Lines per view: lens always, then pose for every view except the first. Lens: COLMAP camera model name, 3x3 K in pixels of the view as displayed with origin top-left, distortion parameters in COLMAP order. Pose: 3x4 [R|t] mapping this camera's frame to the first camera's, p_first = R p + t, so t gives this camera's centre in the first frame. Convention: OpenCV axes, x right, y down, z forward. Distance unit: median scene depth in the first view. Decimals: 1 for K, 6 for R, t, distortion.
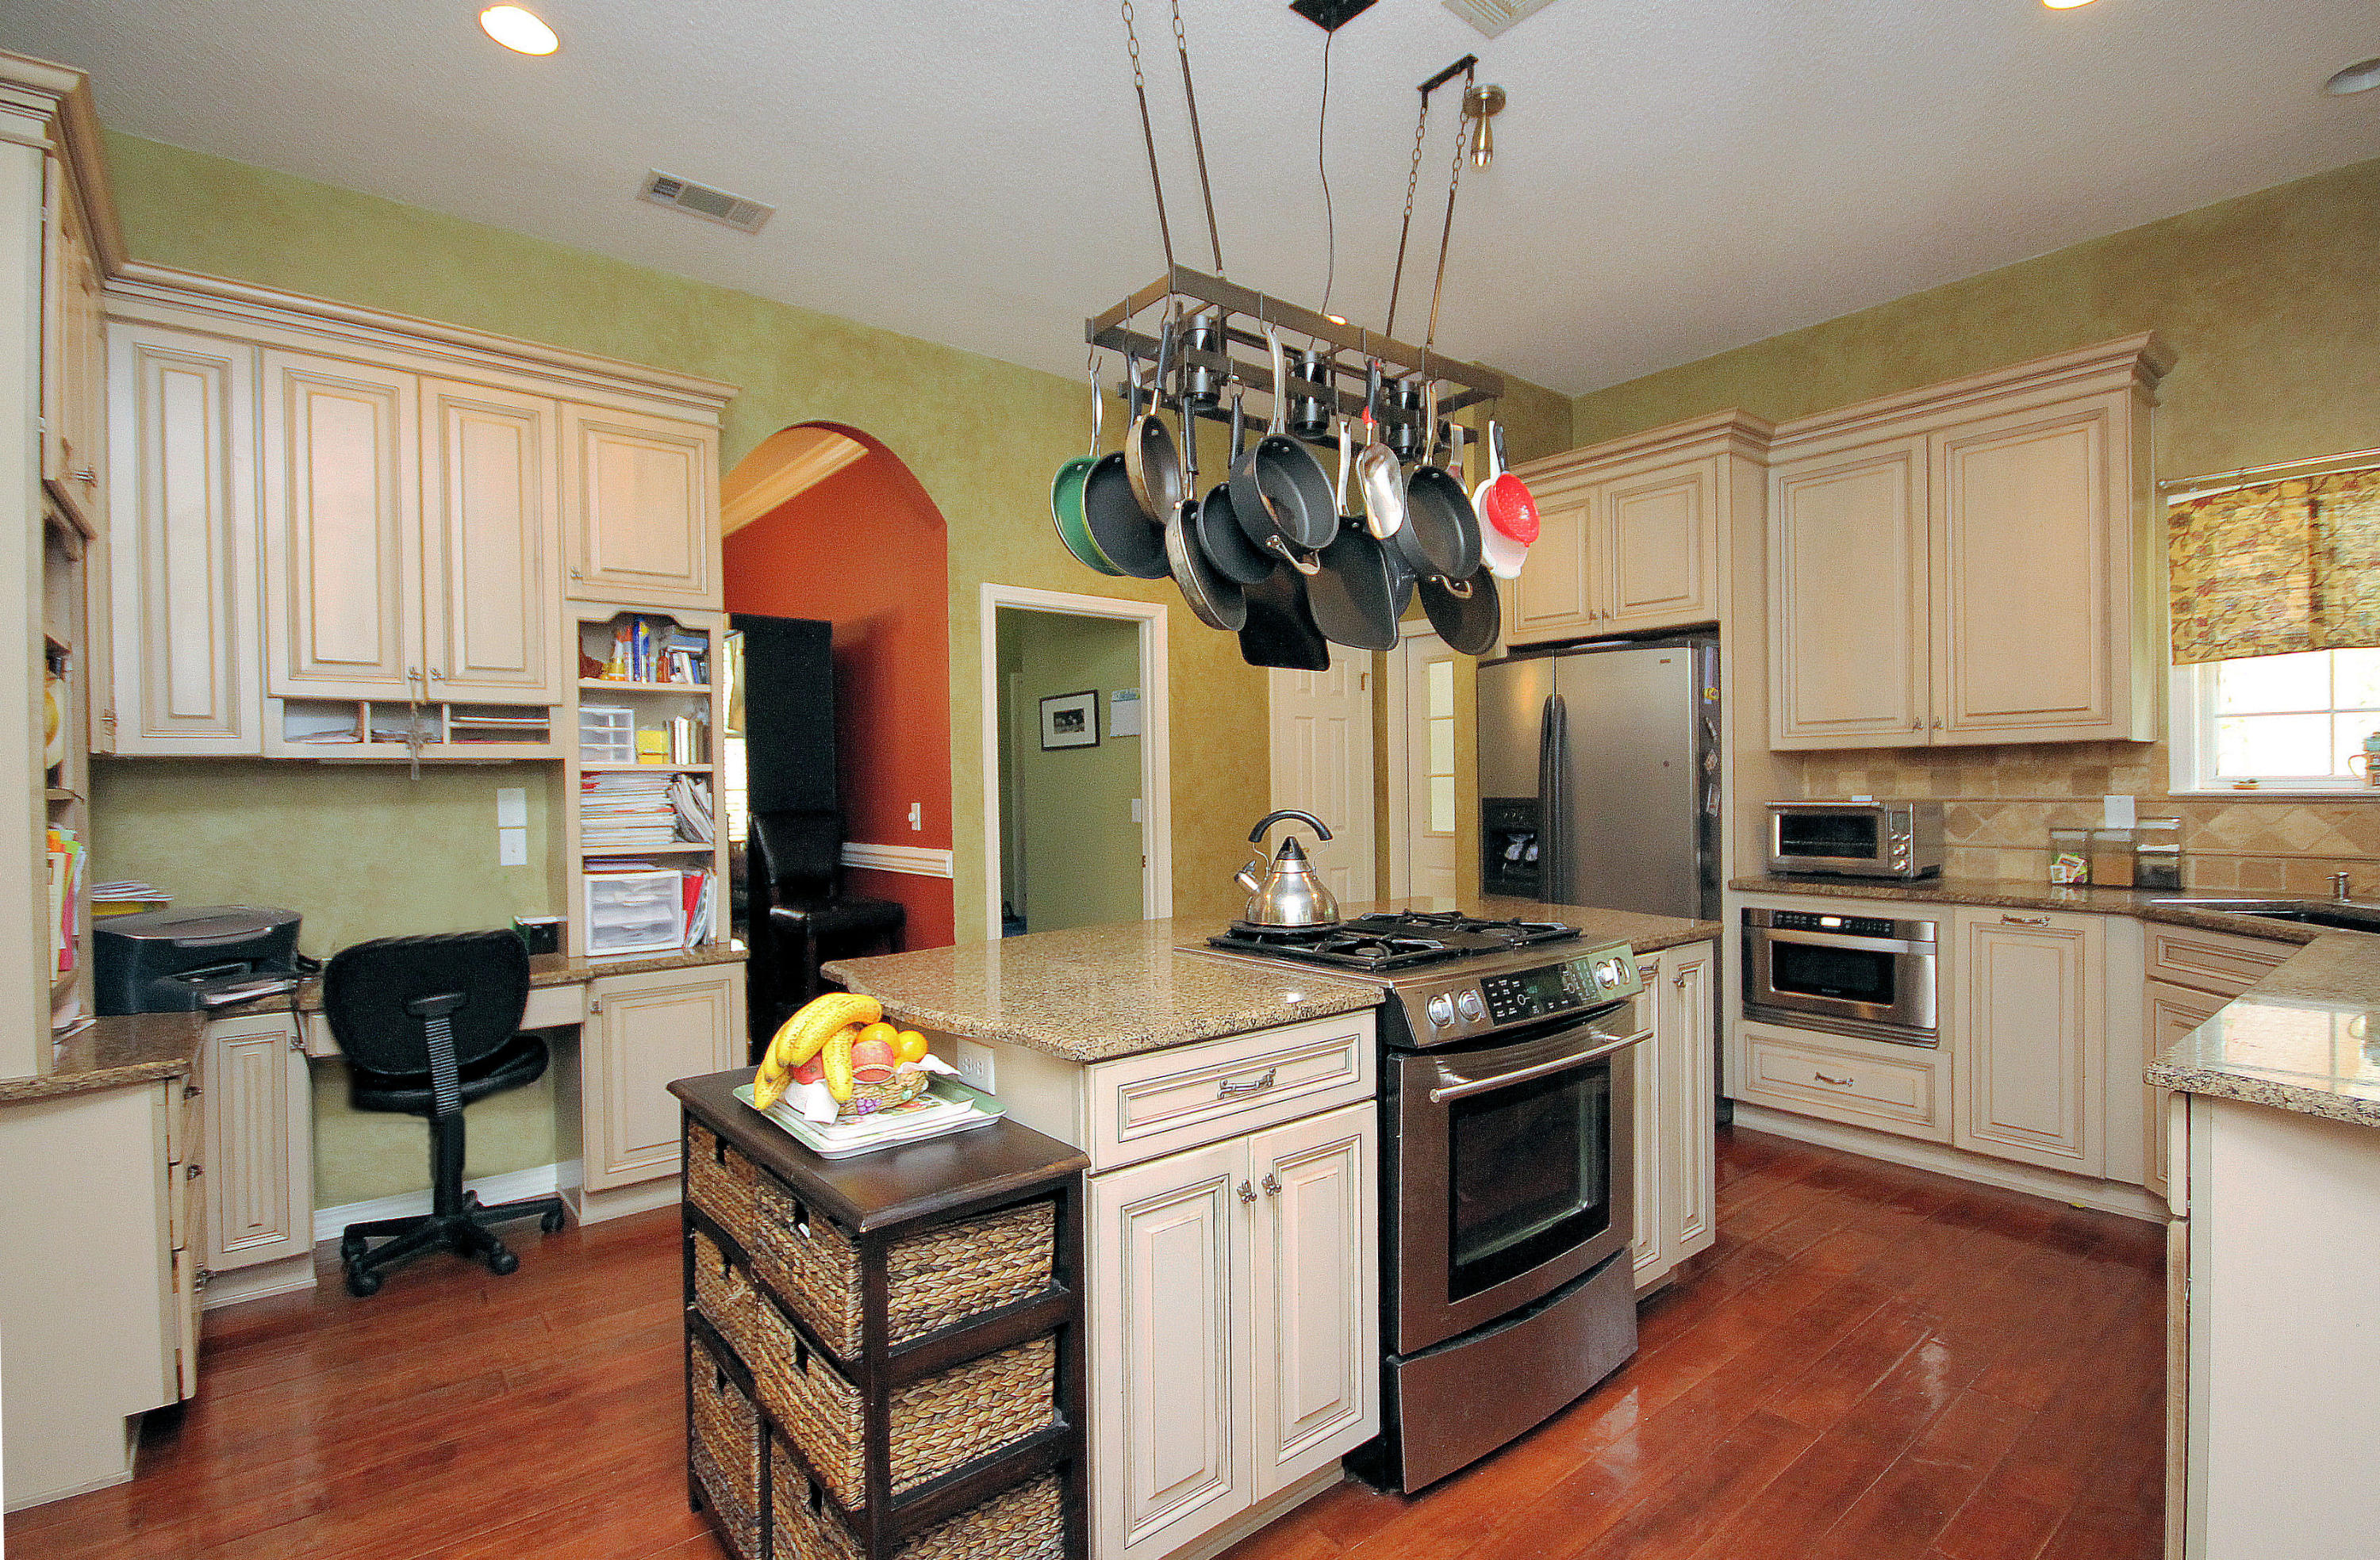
lens RADIAL K [[1107.0, 0, 1204.6], [0, 1107.0, 786.9], [0, 0, 1]] dist [-0.002635, 0.000240]
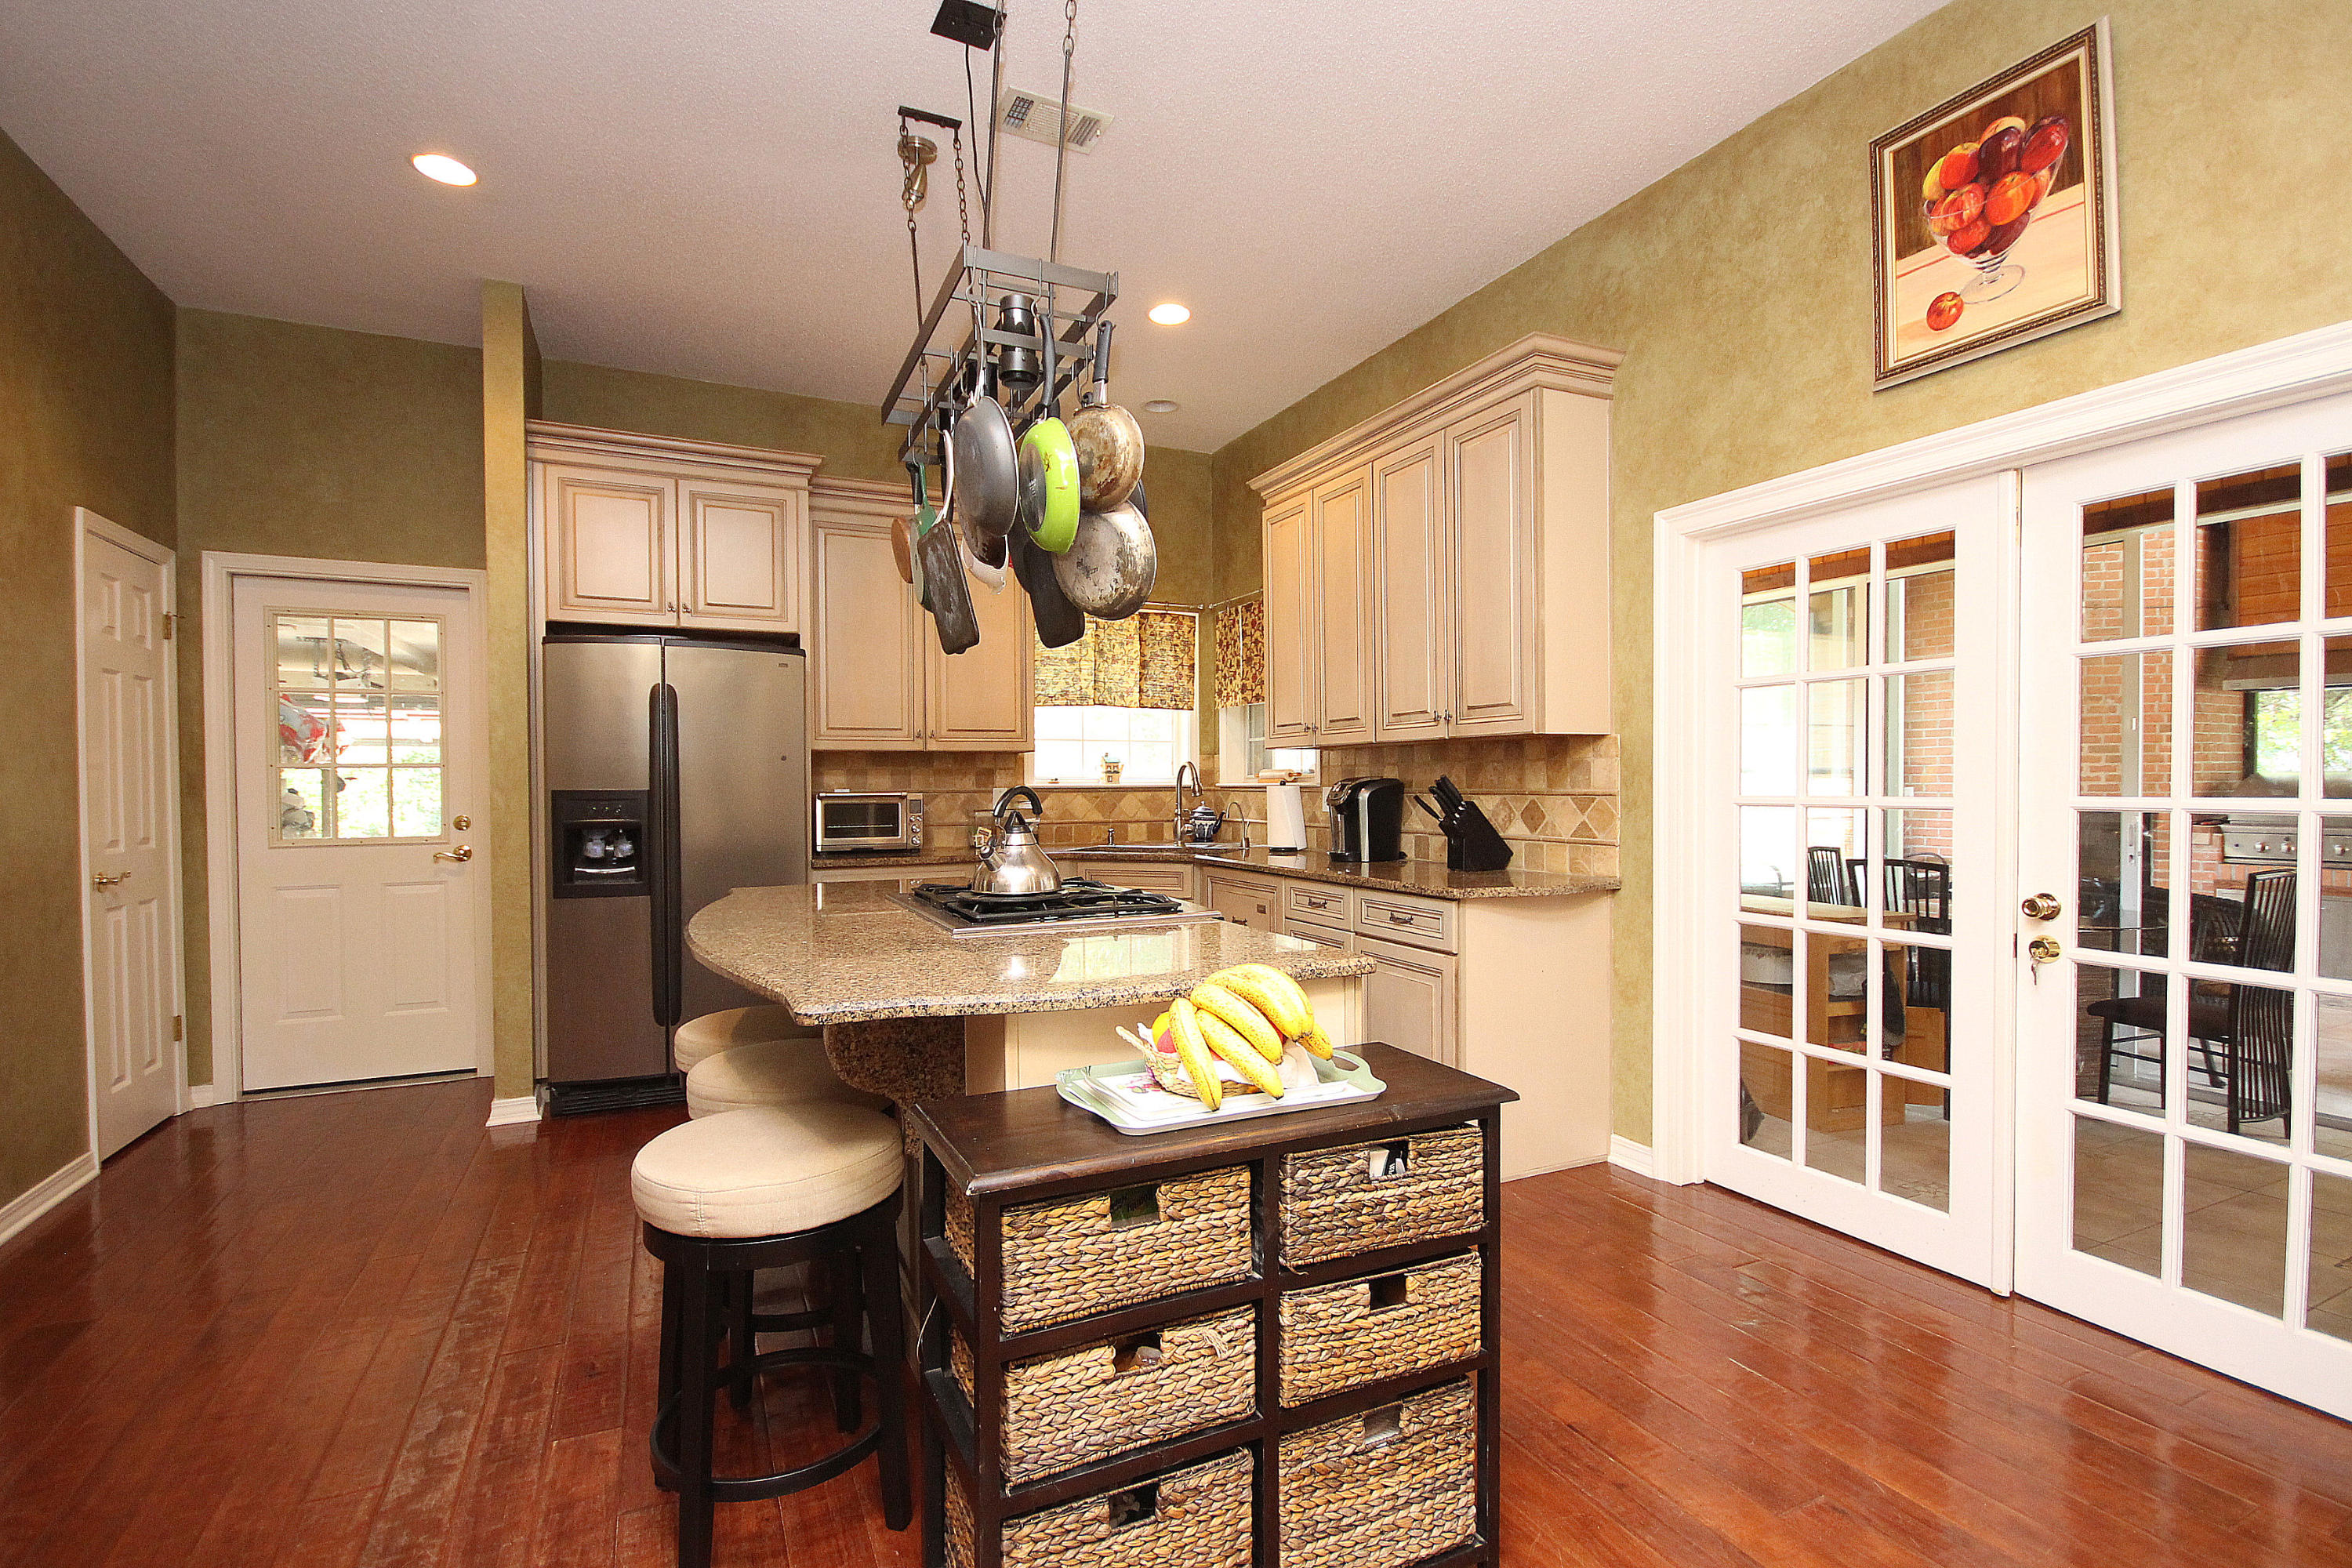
lens RADIAL K [[1115.1, 0, 1196.4], [0, 1115.1, 793.3], [0, 0, 1]] dist [-0.002409, -0.000799]
pose [[0.240909, 0.000640, 0.970547, -0.594642], [0.003147, 0.999994, -0.001440, 0.017772], [-0.970543, 0.003402, 0.240906, 0.348374]]
